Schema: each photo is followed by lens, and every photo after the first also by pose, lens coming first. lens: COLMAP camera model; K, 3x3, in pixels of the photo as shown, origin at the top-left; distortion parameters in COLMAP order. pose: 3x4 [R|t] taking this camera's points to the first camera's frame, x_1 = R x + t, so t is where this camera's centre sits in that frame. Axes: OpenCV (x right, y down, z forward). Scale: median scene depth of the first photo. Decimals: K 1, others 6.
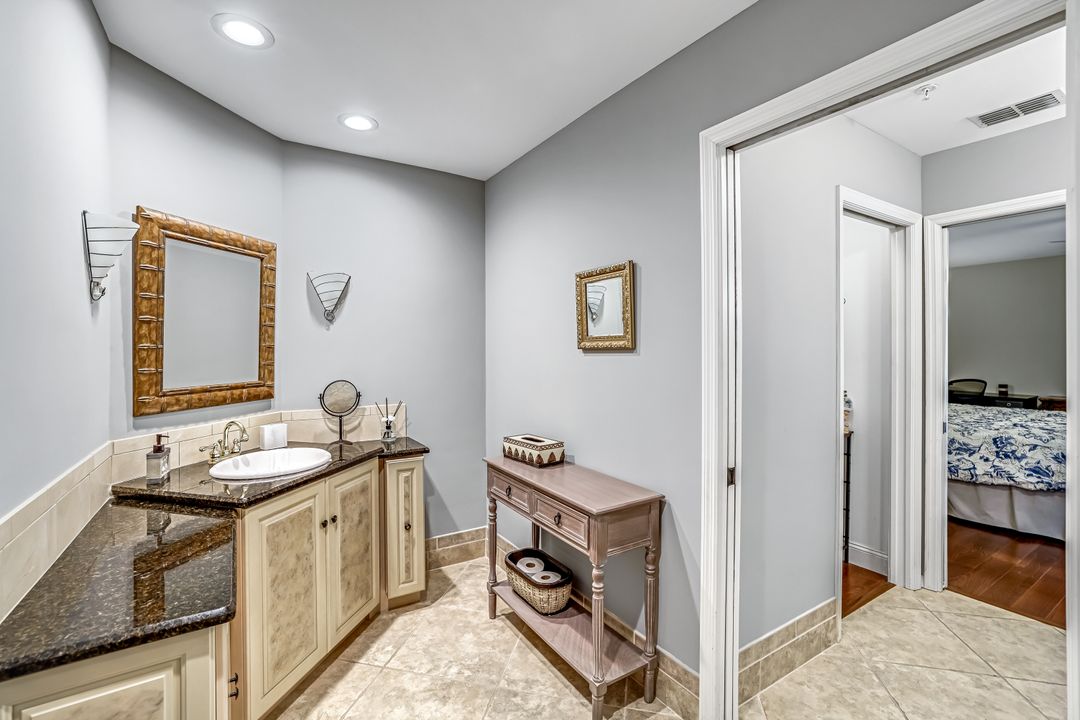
lens RADIAL K [[477.9, 0, 540.6], [0, 477.9, 354.1], [0, 0, 1]] dist [-0.000290, 0.000234]
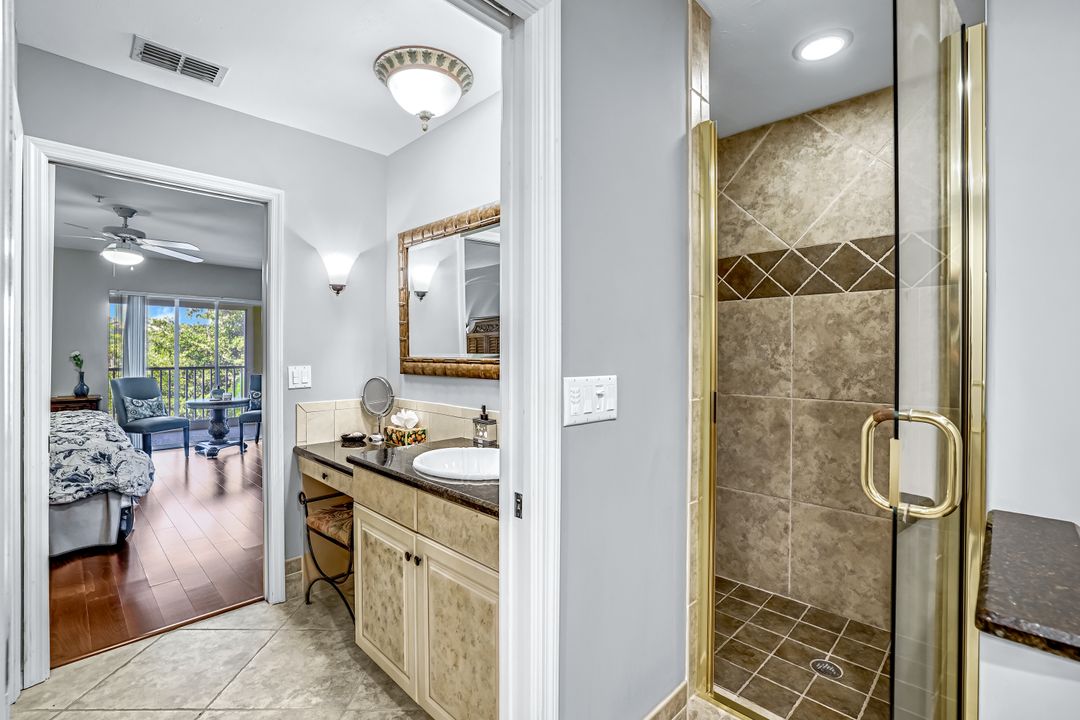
lens RADIAL K [[477.9, 0, 538.8], [0, 477.9, 355.8], [0, 0, 1]] dist [-0.000290, 0.000234]
pose [[-0.222184, -0.005574, 0.974989, -0.008730], [0.009375, 0.999925, 0.007853, 0.018674], [-0.974960, 0.010885, -0.222116, 0.362287]]
